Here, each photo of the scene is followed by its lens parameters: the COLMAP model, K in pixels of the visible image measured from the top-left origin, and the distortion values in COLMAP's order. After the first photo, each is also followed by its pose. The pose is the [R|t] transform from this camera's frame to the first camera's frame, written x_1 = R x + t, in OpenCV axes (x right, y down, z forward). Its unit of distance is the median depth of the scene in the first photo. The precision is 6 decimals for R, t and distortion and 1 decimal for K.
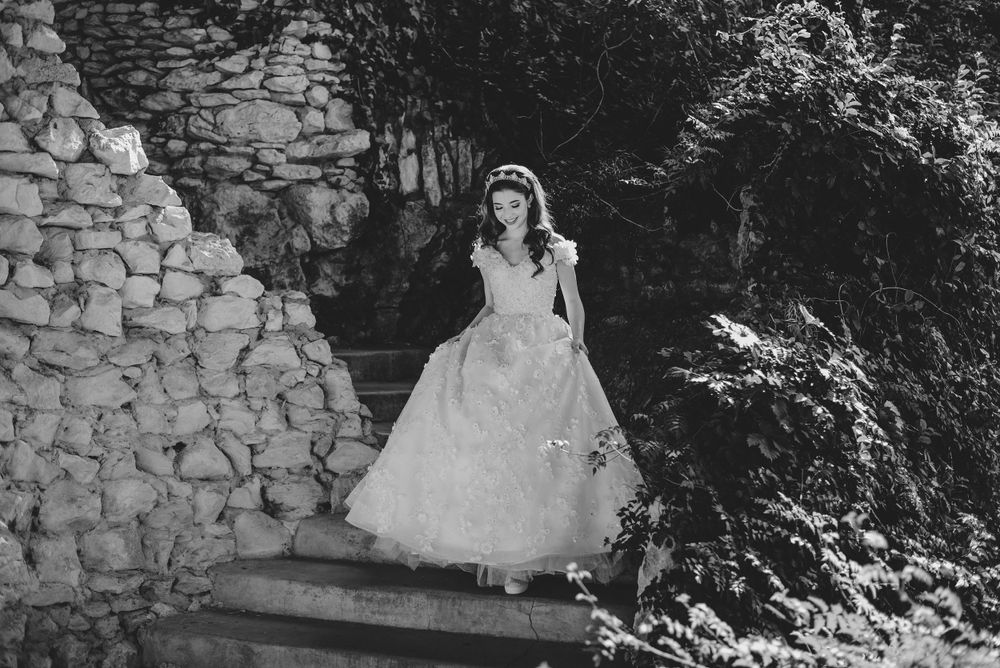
lens RADIAL K [[1445.4, 0, 501.5], [0, 1445.4, 280.2], [0, 0, 1]] dist [-0.103464, 0.082816]
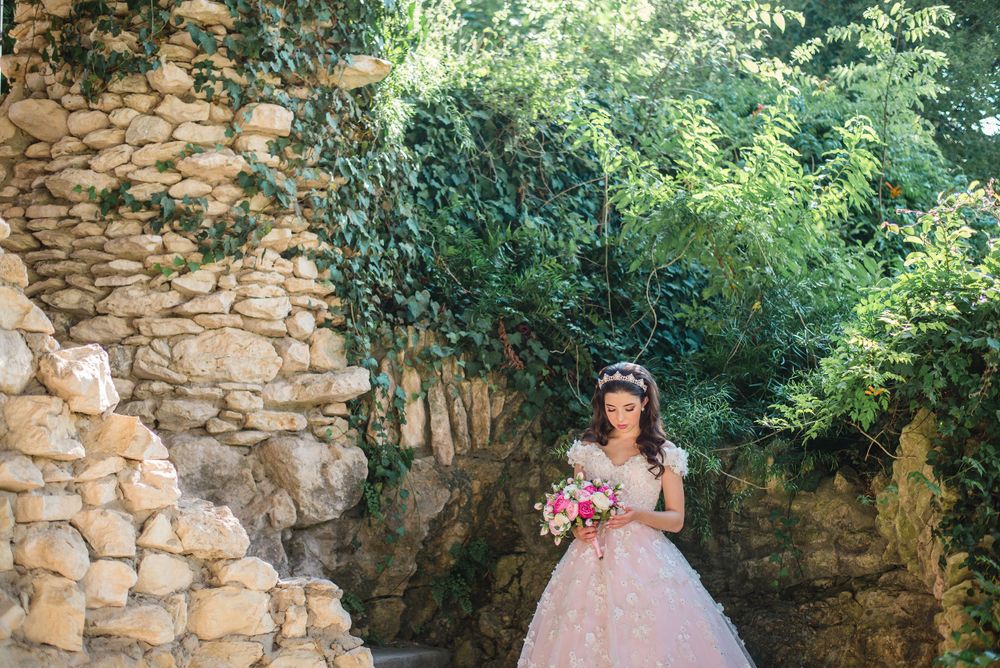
lens RADIAL K [[1303.7, 0, 404.2], [0, 1303.7, 334.3], [0, 0, 1]] dist [-0.106138, 0.050484]
pose [[0.994314, 0.001150, 0.106483, -0.149168], [0.016788, 0.985745, -0.167408, -0.003021], [-0.105157, 0.168244, 0.980120, 0.303770]]
